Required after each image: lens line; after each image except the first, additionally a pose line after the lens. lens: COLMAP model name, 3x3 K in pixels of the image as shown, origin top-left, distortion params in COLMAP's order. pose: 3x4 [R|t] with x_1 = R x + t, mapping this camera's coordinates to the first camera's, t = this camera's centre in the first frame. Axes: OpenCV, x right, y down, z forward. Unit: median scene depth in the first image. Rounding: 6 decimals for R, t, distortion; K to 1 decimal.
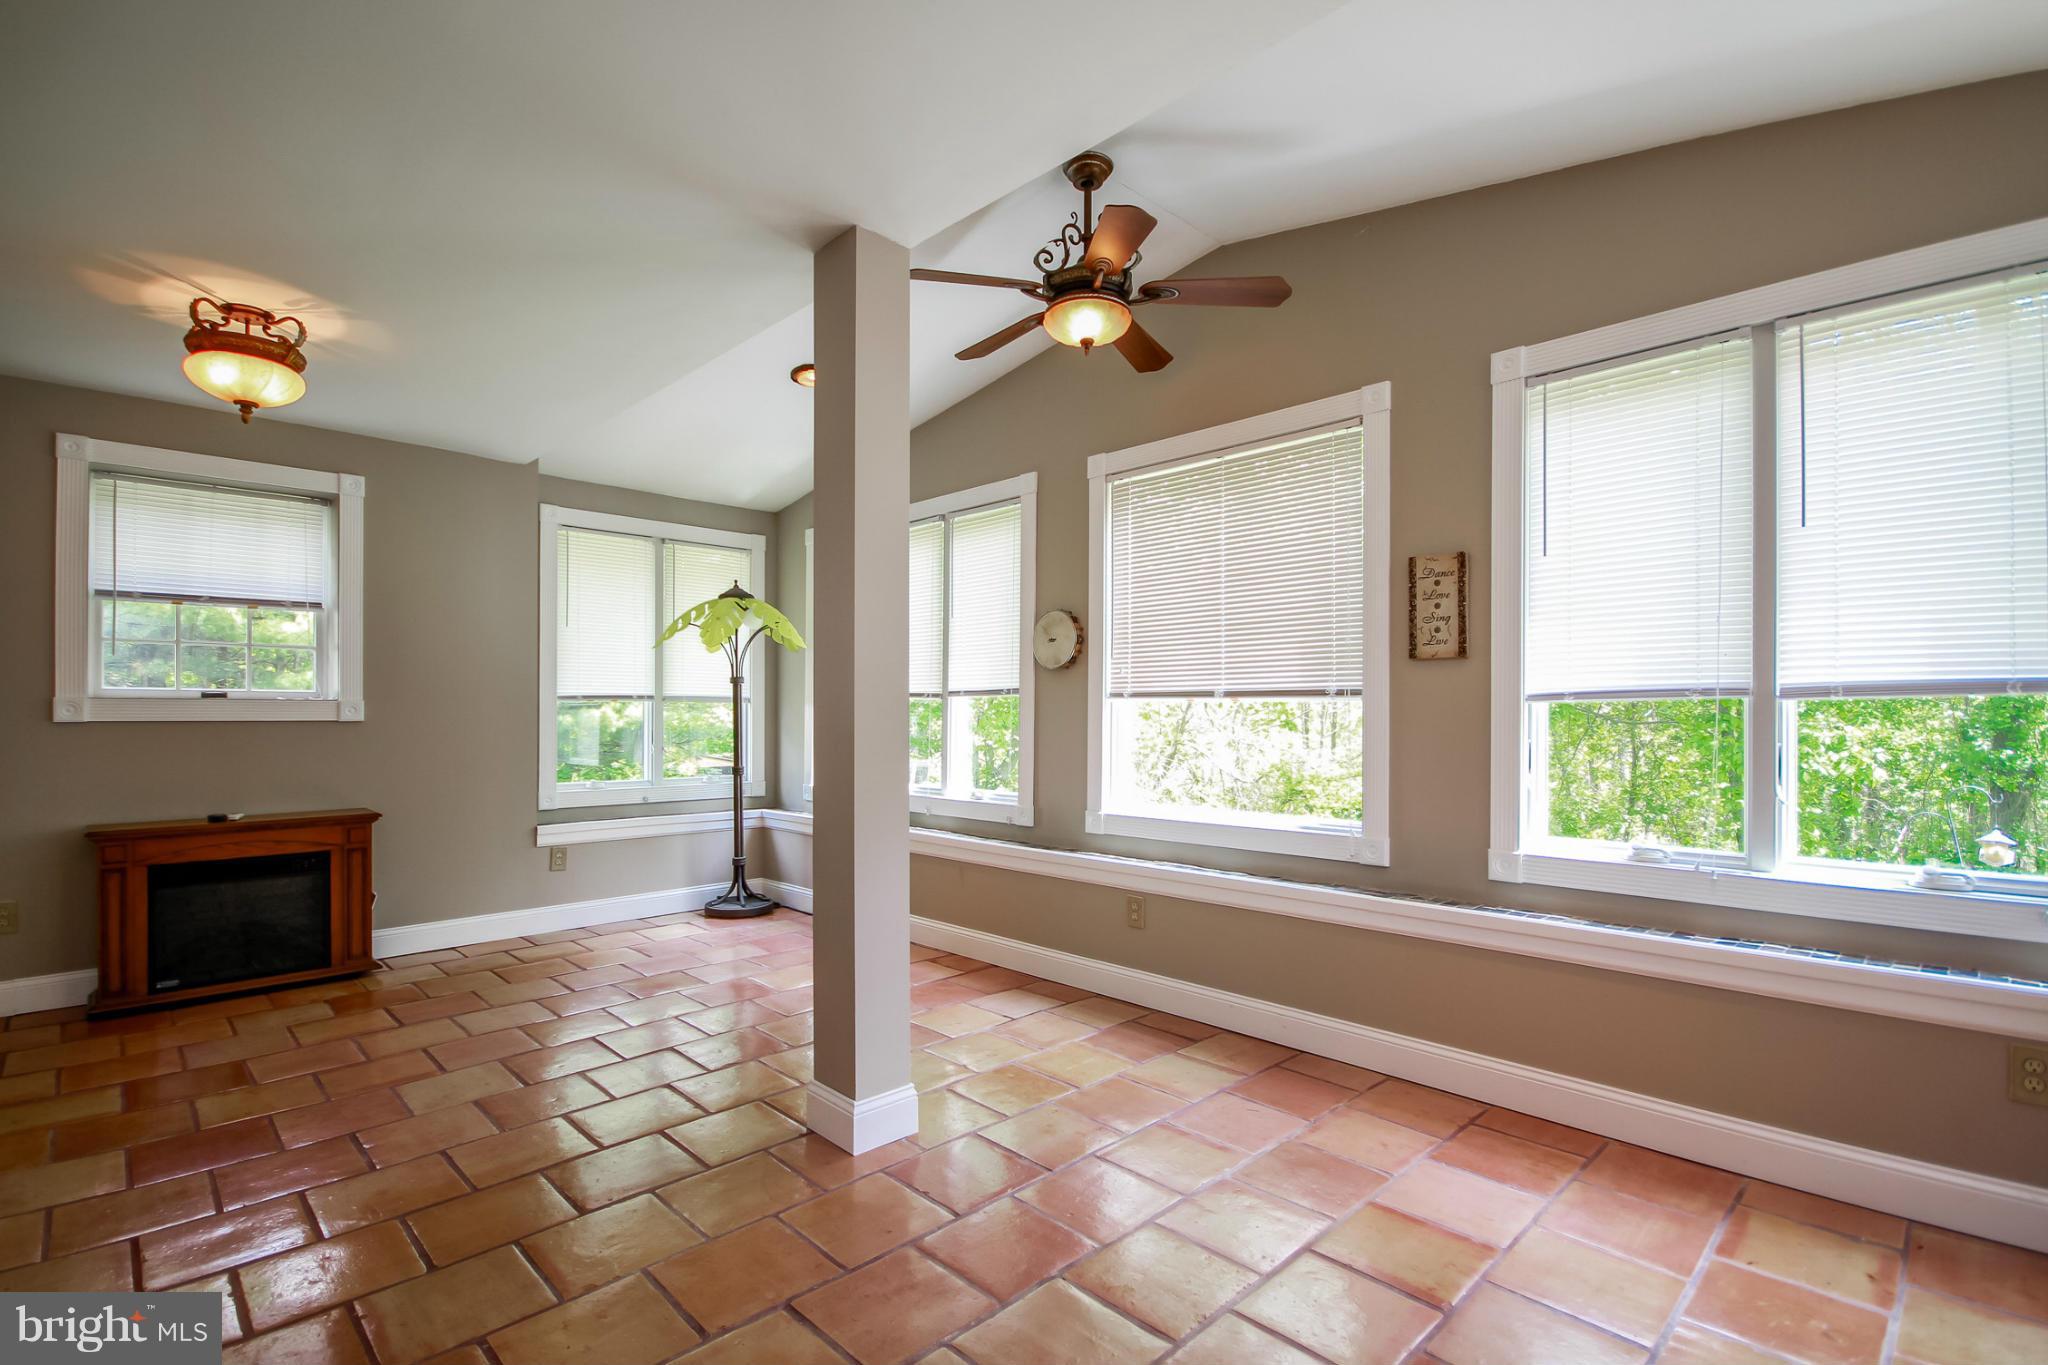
lens RADIAL K [[968.1, 0, 1021.3], [0, 968.1, 724.4], [0, 0, 1]] dist [0.067934, 0.000012]
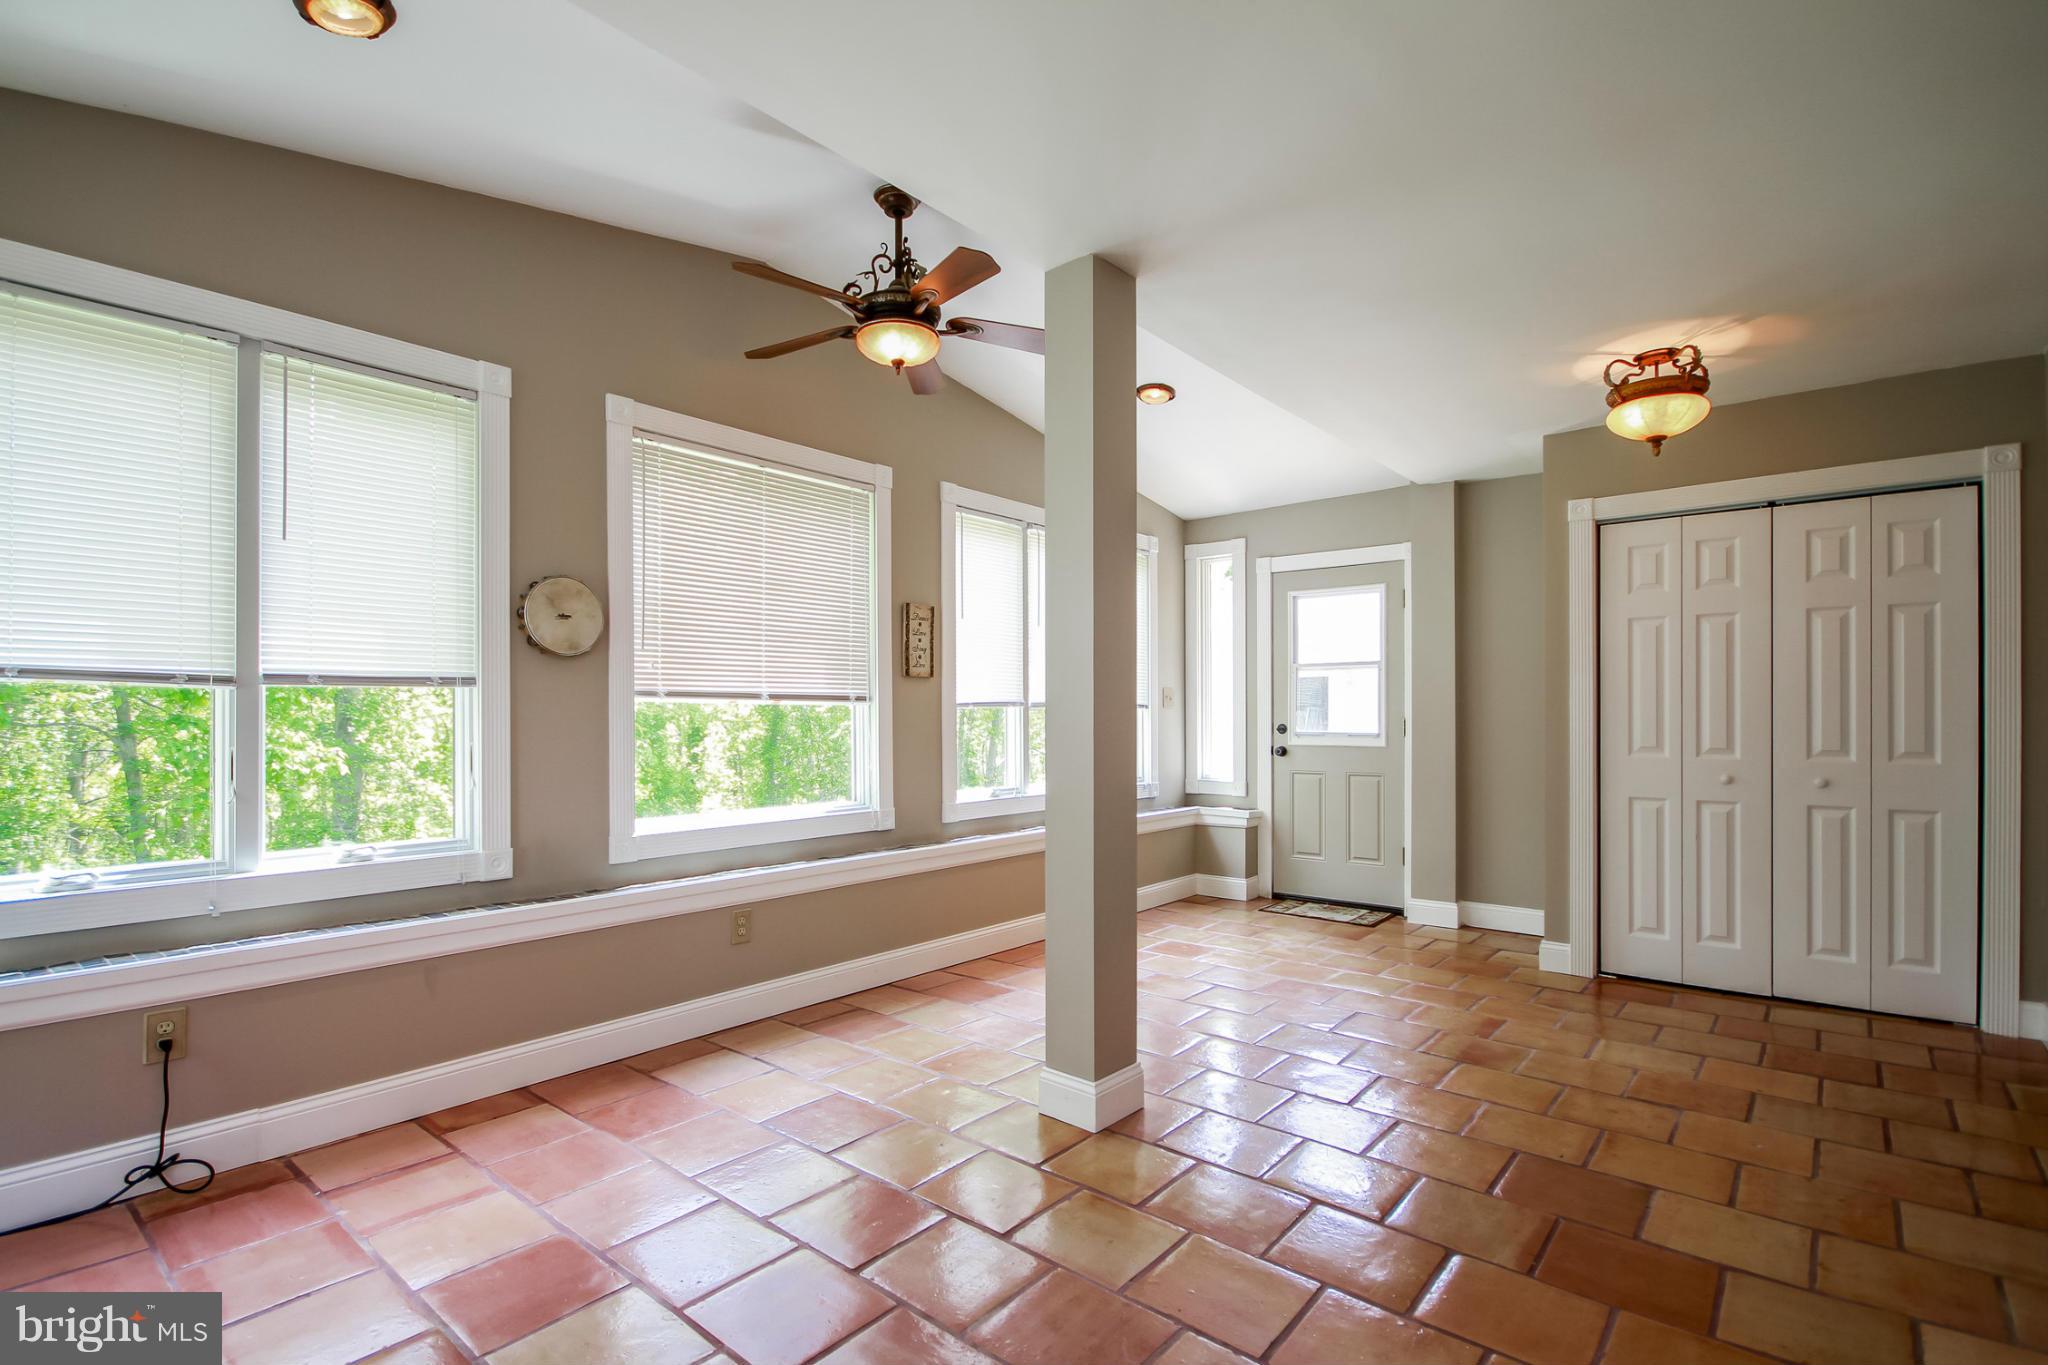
lens RADIAL K [[956.7, 0, 1016.7], [0, 956.7, 730.6], [0, 0, 1]] dist [0.010793, -0.010778]
pose [[-0.081910, -0.017561, 0.996485, -0.870053], [0.013238, 0.999737, 0.018706, -0.011021], [-0.996552, 0.014723, -0.081656, 0.856095]]
